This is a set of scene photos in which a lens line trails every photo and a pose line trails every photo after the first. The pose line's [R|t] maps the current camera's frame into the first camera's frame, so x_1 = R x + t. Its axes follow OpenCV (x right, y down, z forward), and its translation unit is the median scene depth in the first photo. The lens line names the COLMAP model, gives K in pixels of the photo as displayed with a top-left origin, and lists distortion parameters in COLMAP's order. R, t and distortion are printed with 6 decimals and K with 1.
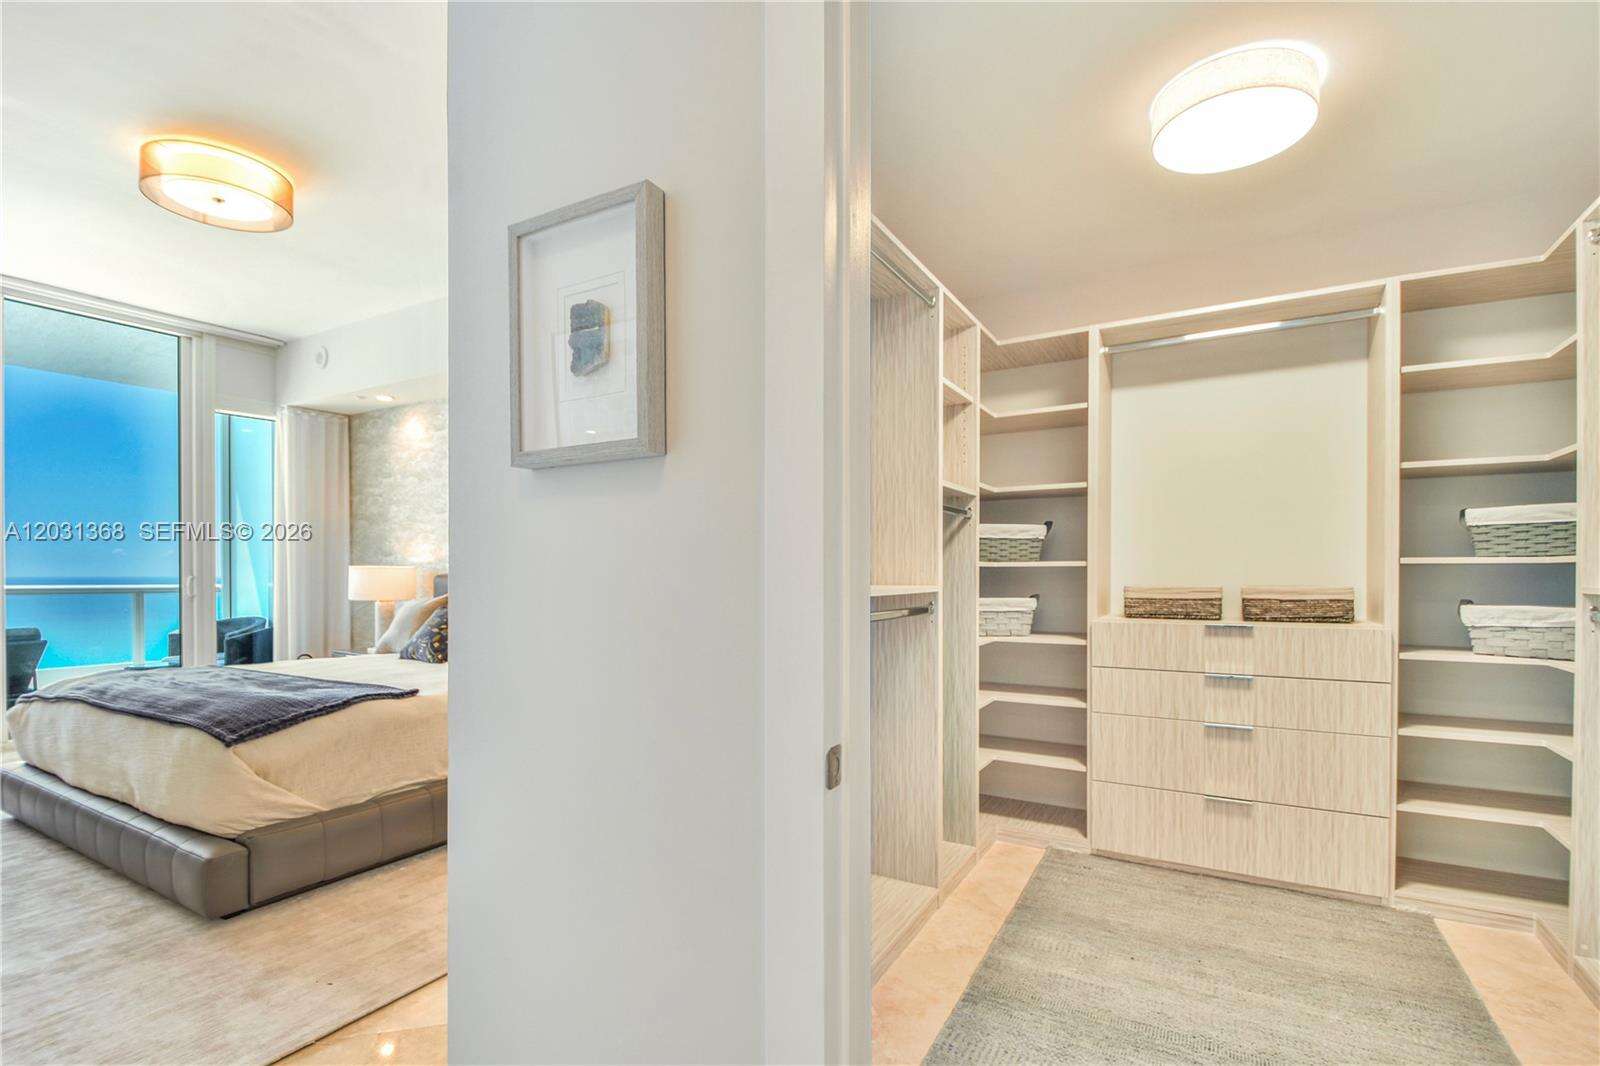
lens RADIAL K [[728.6, 0, 797.1], [0, 728.6, 583.3], [0, 0, 1]] dist [-0.000586, -0.011214]
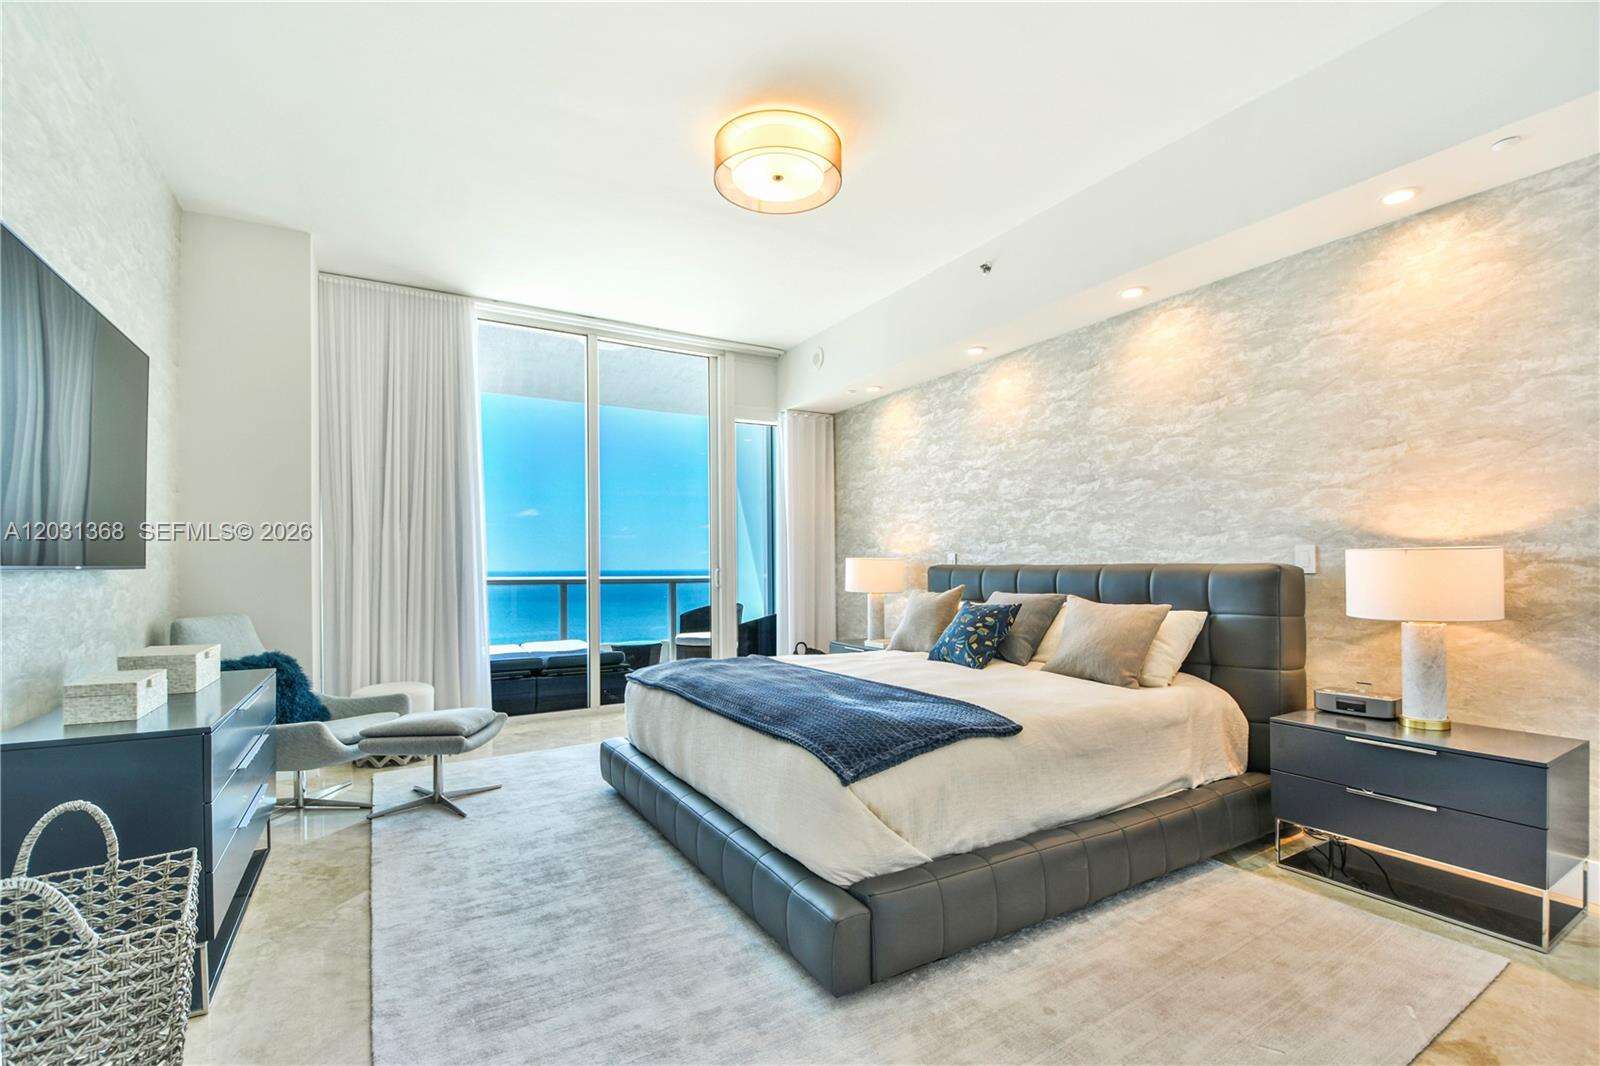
lens RADIAL K [[701.2, 0, 805.0], [0, 701.2, 568.7], [0, 0, 1]] dist [0.026983, -0.015447]
pose [[0.869344, -0.008976, -0.494125, -0.227681], [0.007165, 0.999959, -0.005559, -0.004754], [0.494155, 0.001293, 0.869373, 0.149432]]
